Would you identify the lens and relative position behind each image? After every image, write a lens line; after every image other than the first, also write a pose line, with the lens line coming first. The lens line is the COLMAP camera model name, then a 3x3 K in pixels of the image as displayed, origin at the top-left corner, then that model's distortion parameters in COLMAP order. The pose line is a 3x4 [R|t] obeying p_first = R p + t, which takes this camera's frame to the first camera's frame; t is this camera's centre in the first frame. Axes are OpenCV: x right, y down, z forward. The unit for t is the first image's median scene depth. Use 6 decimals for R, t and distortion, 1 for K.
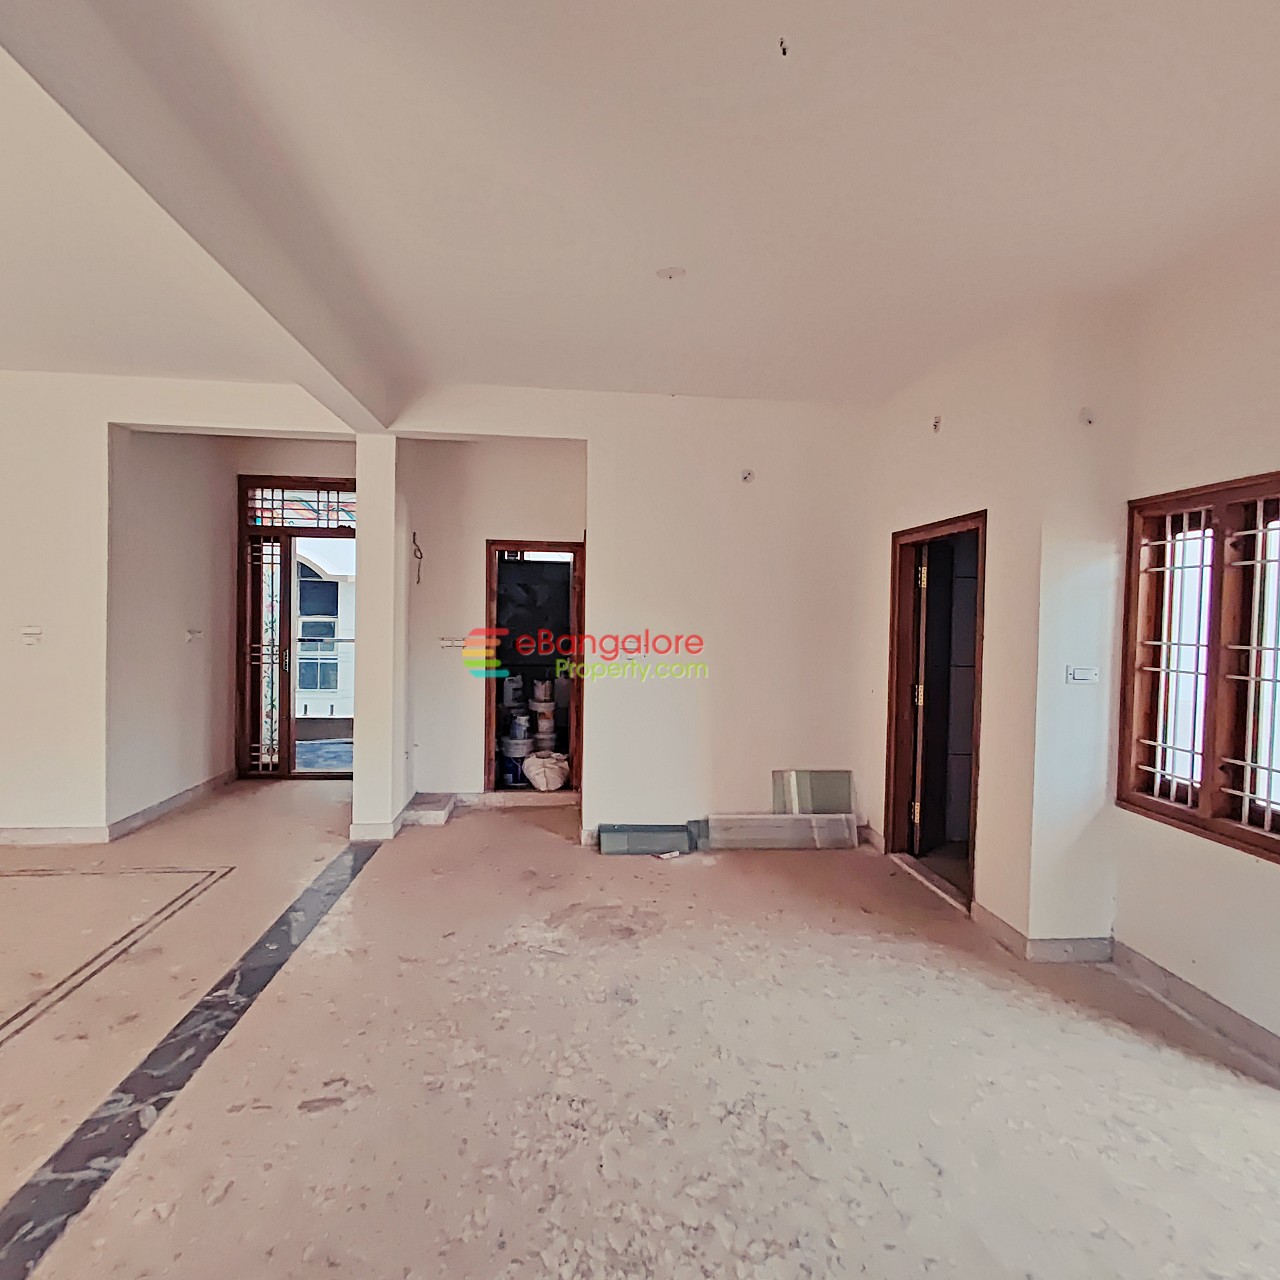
lens RADIAL K [[750.2, 0, 643.0], [0, 750.2, 634.0], [0, 0, 1]] dist [-0.002198, 0.003155]
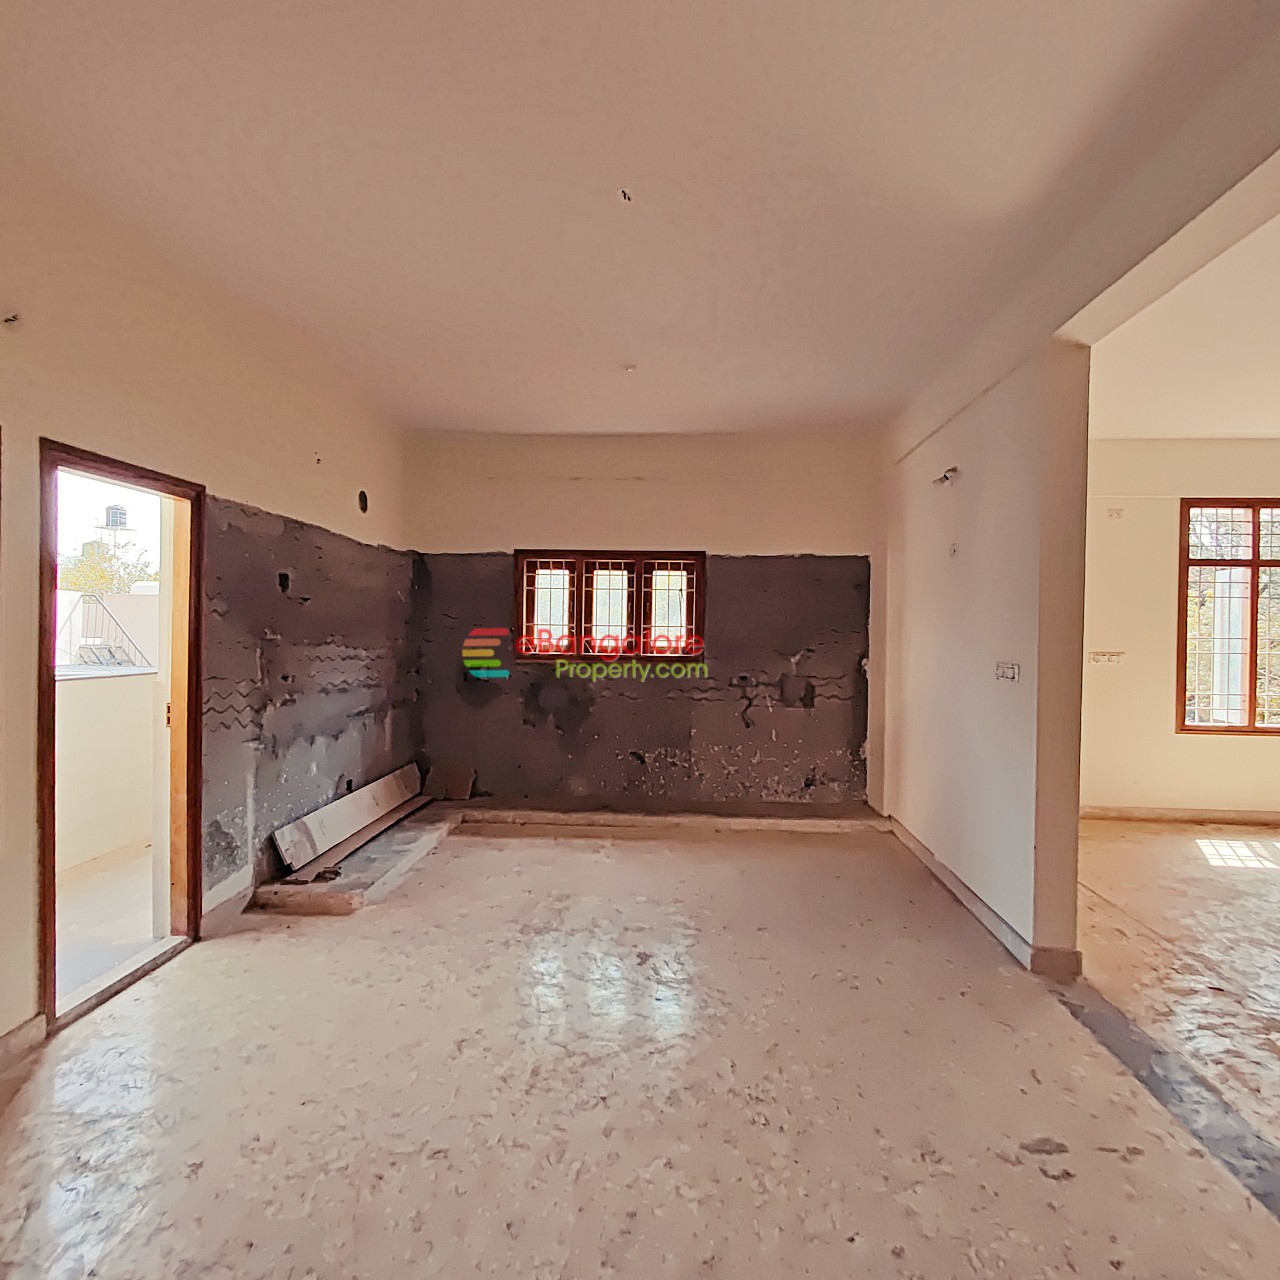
lens RADIAL K [[750.2, 0, 643.0], [0, 750.2, 634.0], [0, 0, 1]] dist [-0.002198, 0.003155]
pose [[-0.987564, -0.030137, 0.154304, -0.070874], [-0.024051, 0.998863, 0.041159, -0.020407], [-0.155369, 0.036936, -0.987166, 1.952769]]
